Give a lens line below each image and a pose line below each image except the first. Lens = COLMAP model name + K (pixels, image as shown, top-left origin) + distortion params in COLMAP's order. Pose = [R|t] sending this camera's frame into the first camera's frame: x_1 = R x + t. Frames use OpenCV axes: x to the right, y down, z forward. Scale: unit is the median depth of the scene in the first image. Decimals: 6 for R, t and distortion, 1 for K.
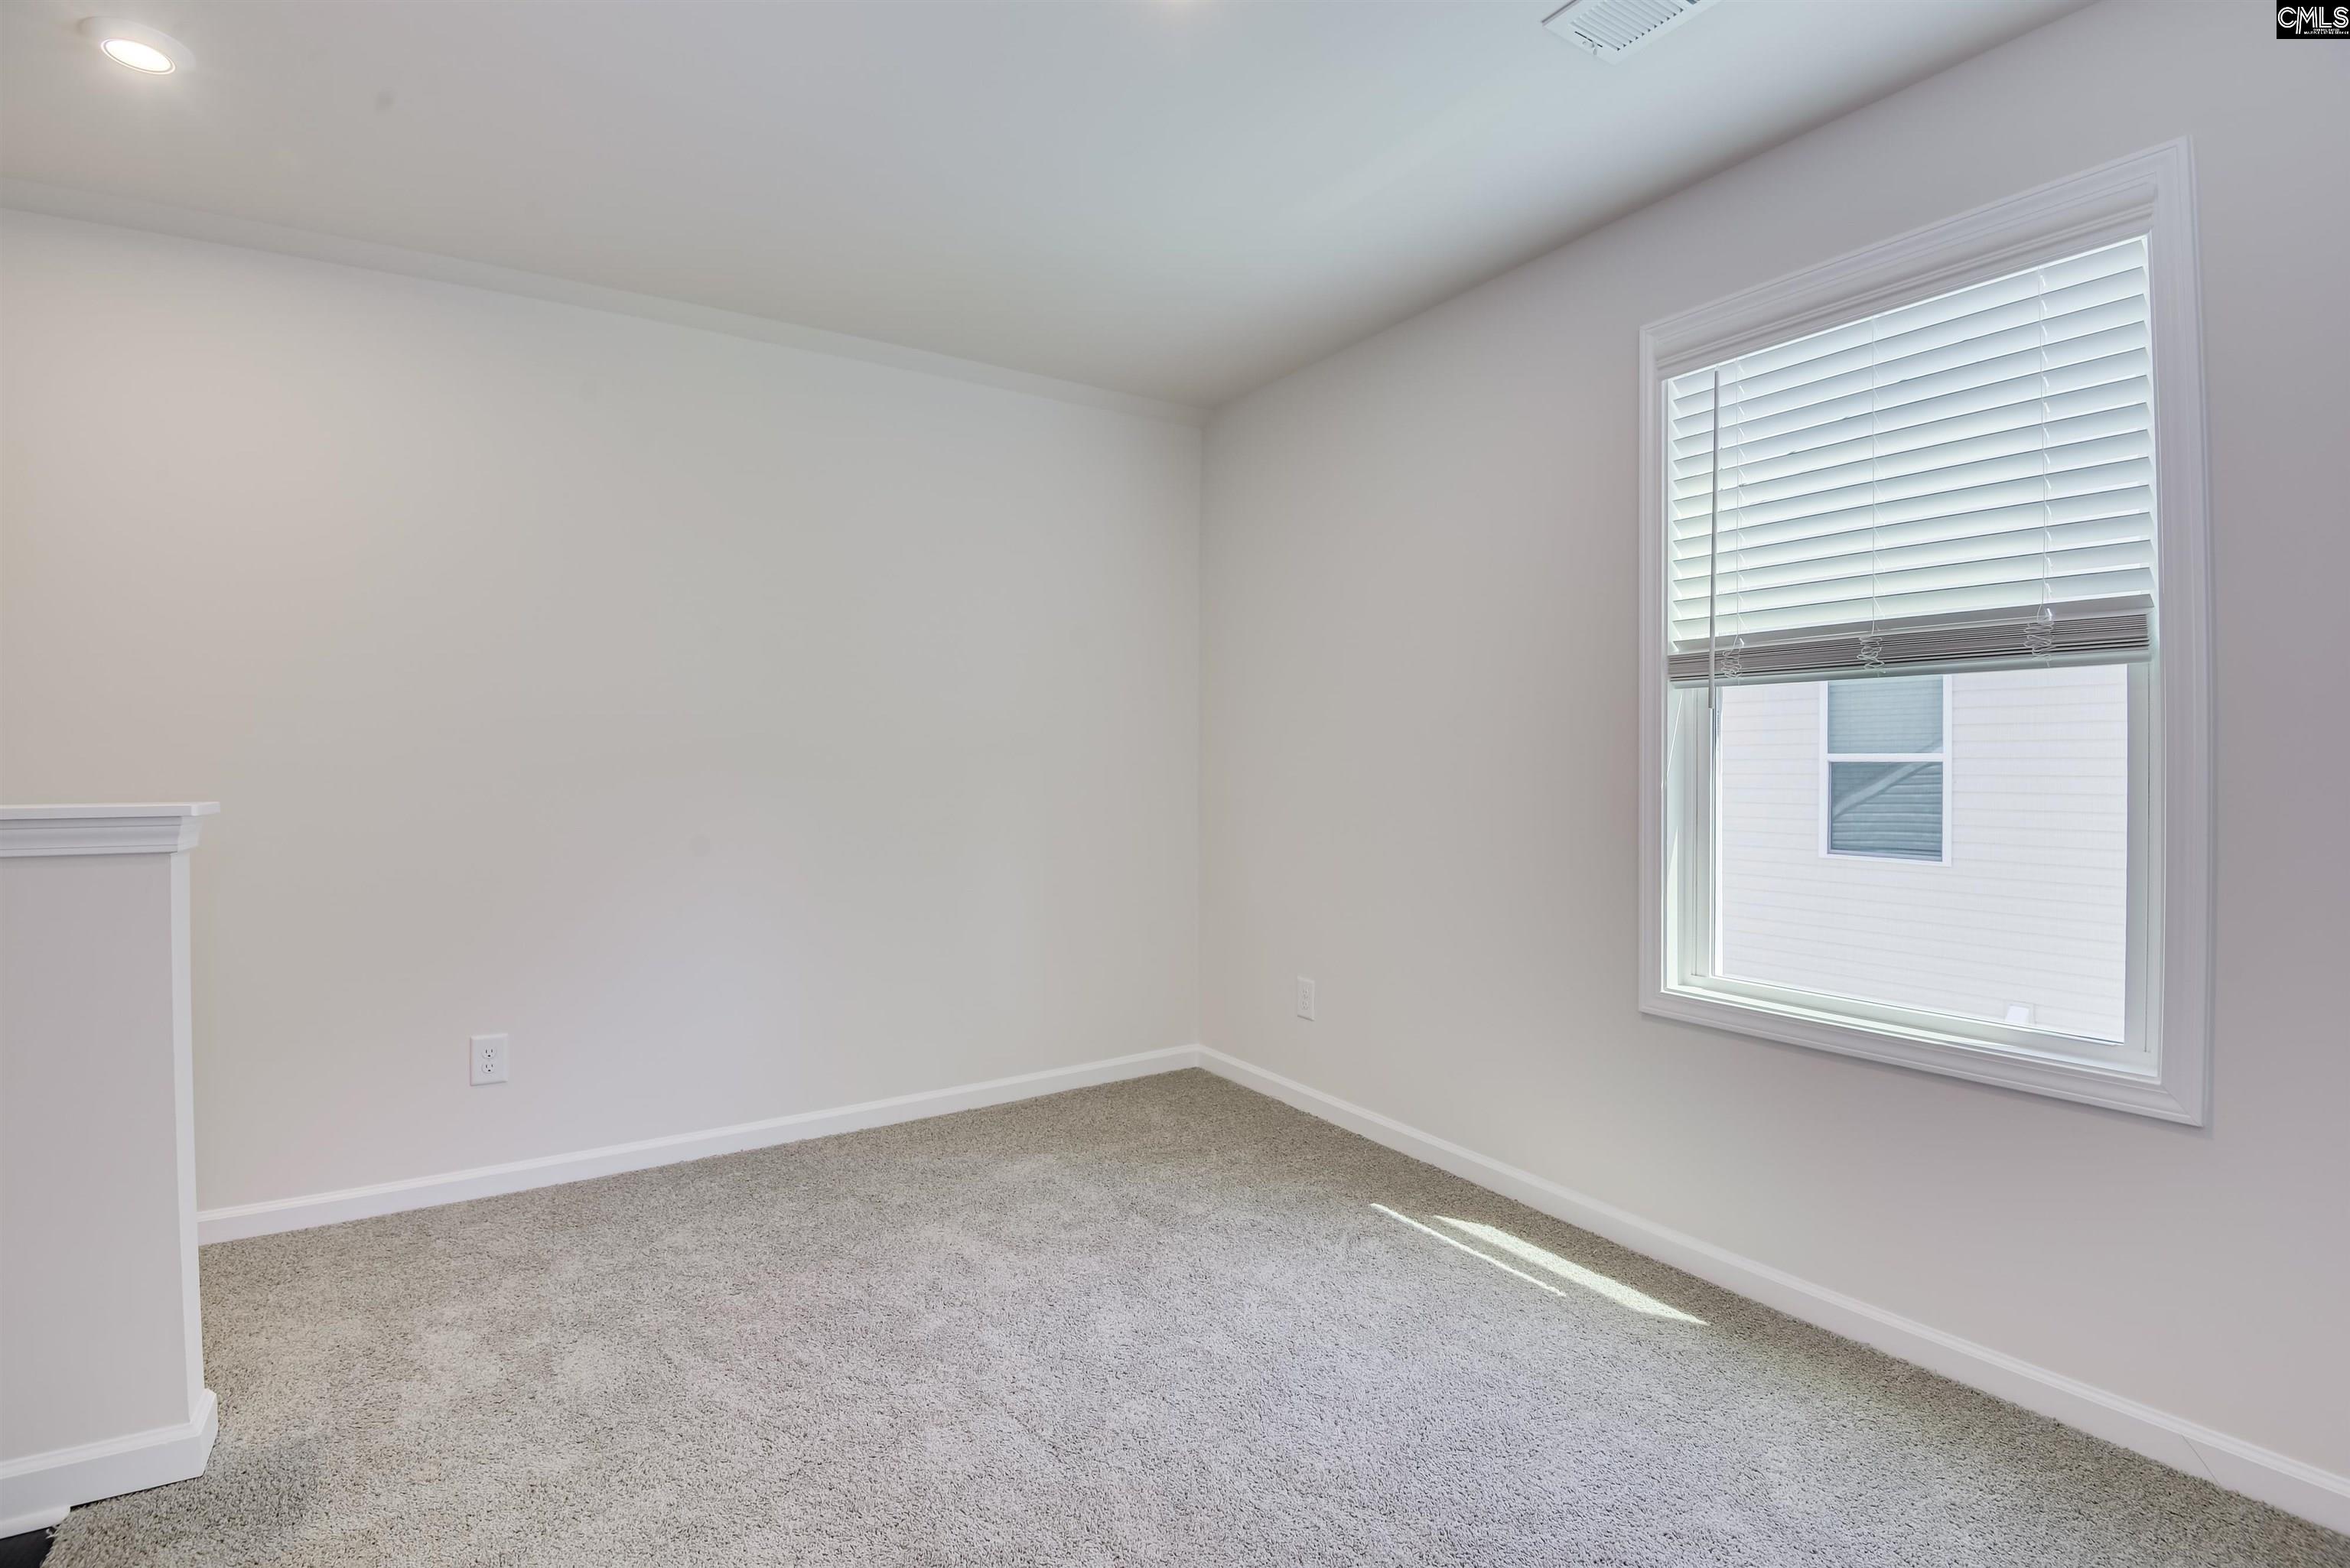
lens RADIAL K [[1086.0, 0, 1168.4], [0, 1086.0, 786.6], [0, 0, 1]] dist [-0.037935, -0.001684]
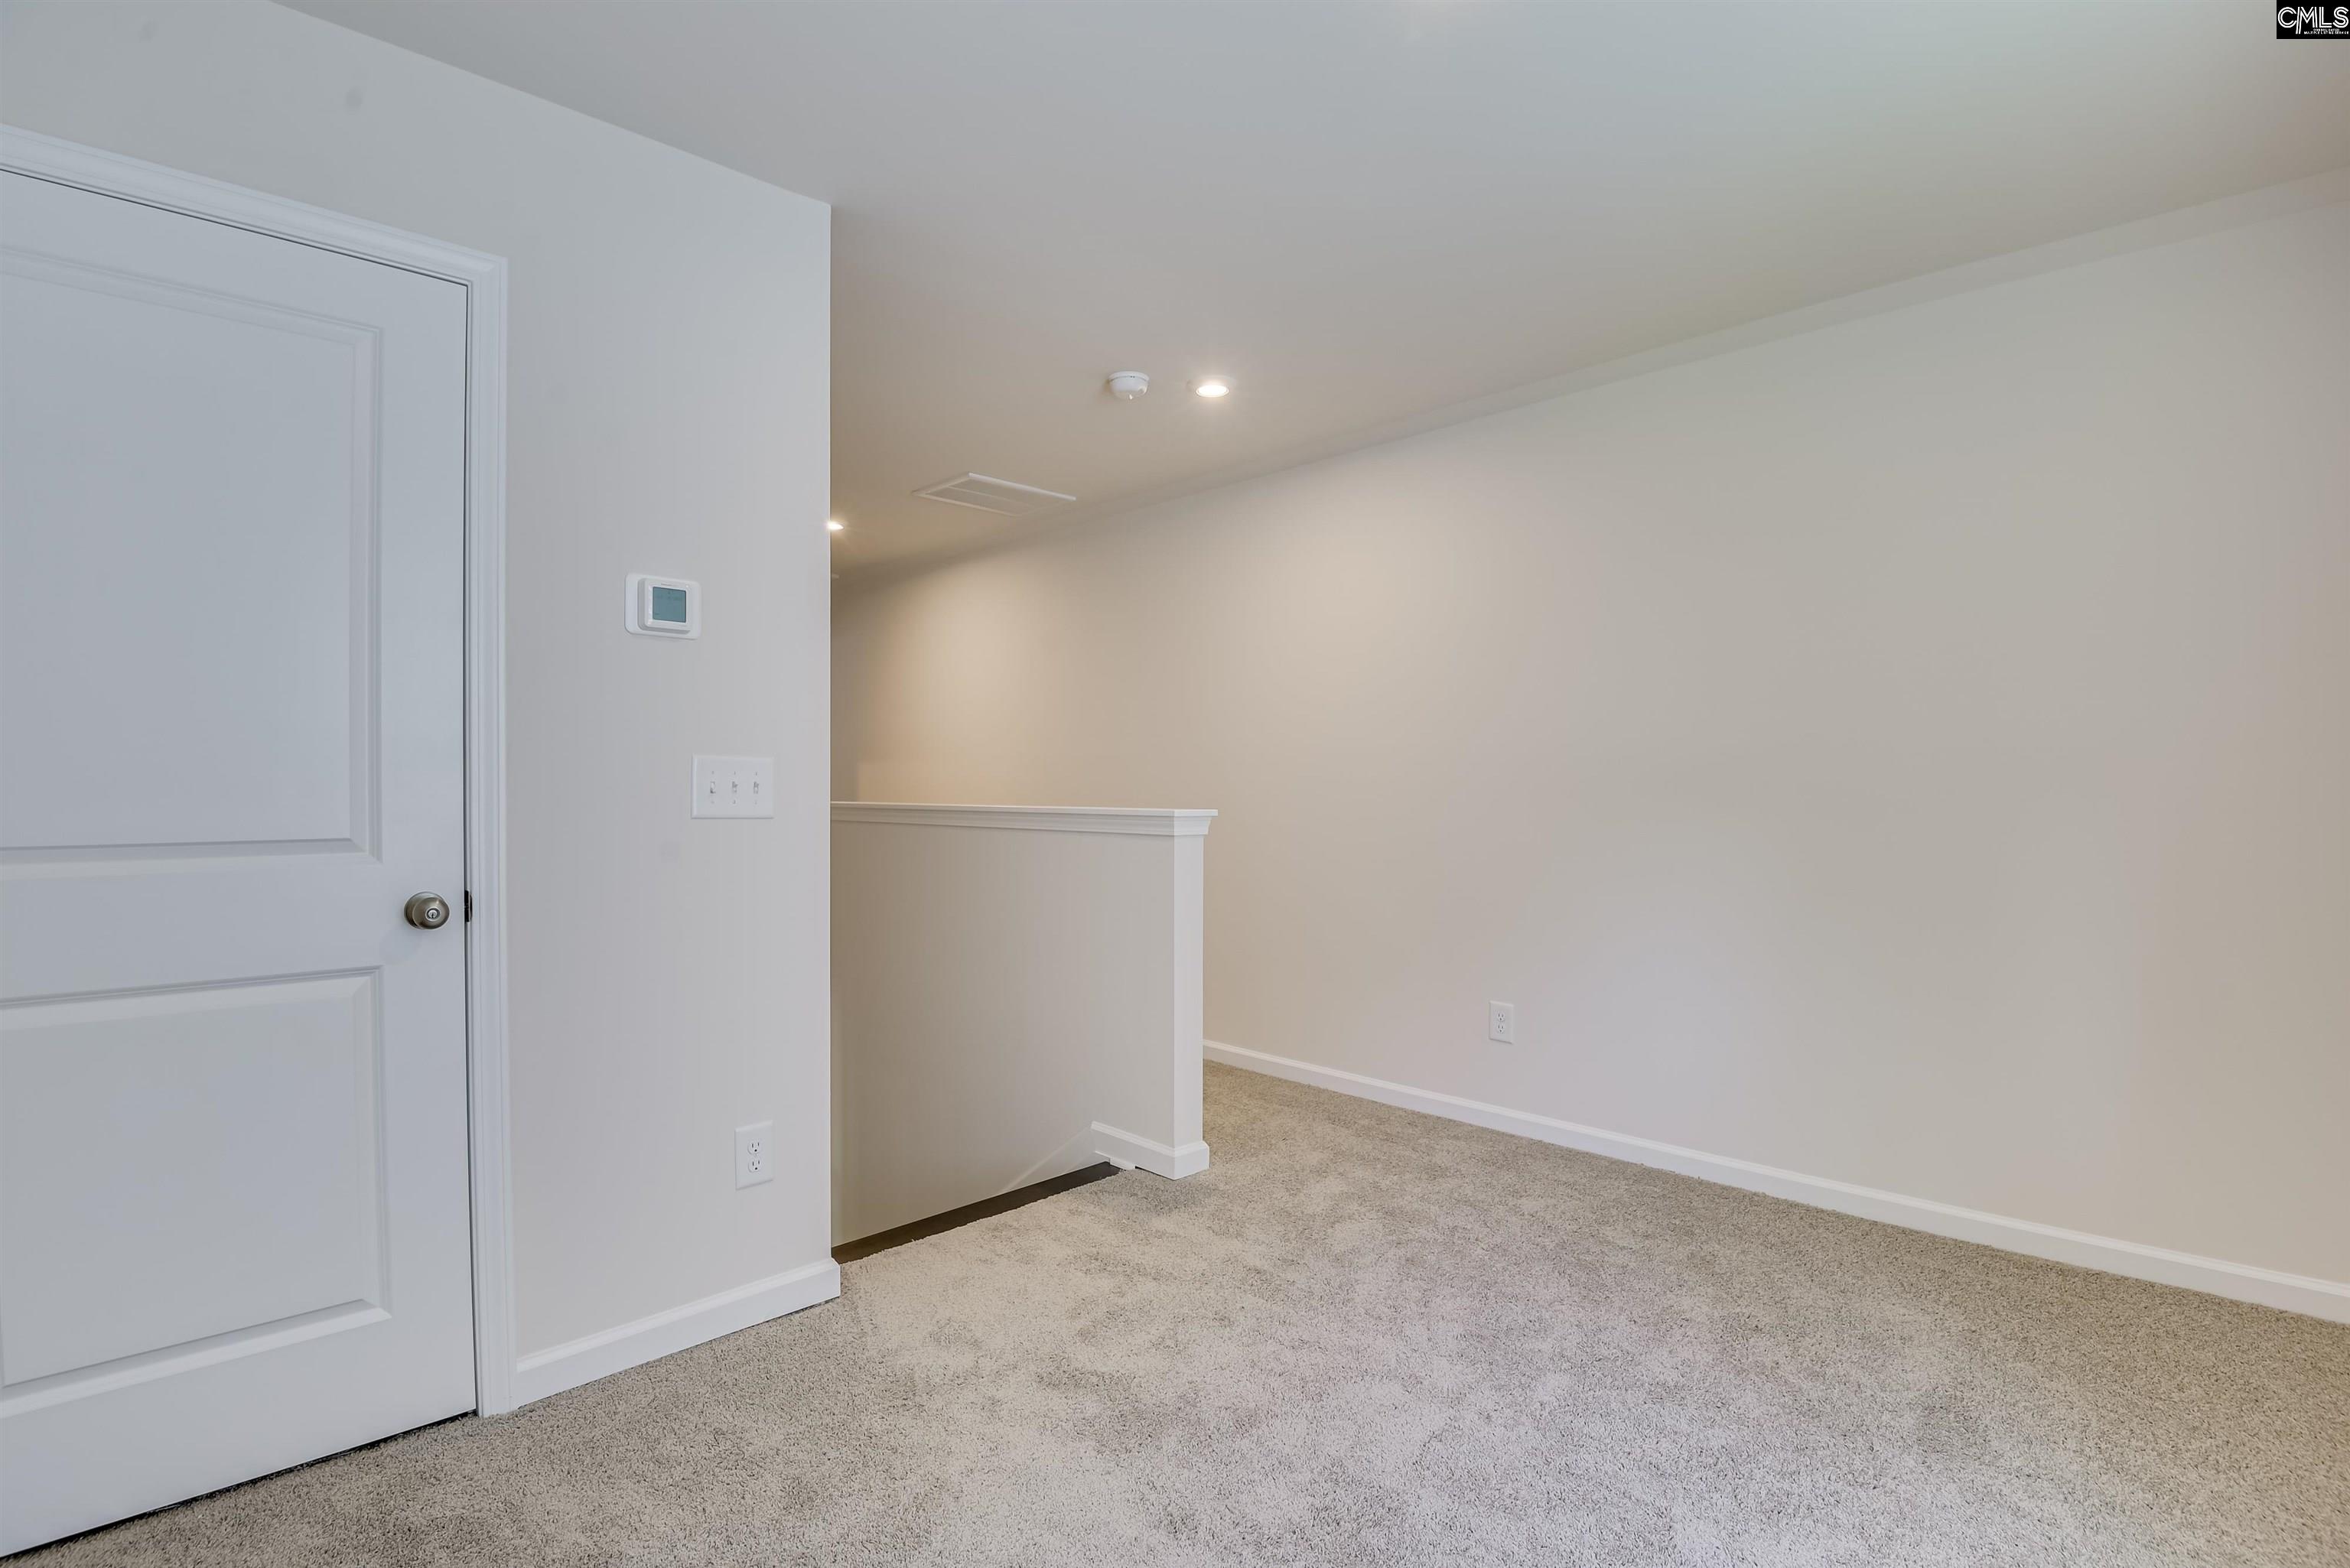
lens RADIAL K [[1086.0, 0, 1168.4], [0, 1086.0, 786.6], [0, 0, 1]] dist [-0.037935, -0.001684]
pose [[0.214071, 0.009250, -0.976774, 0.595009], [-0.030916, 0.999518, 0.002690, -0.018591], [0.976329, 0.029622, 0.214254, 0.363517]]
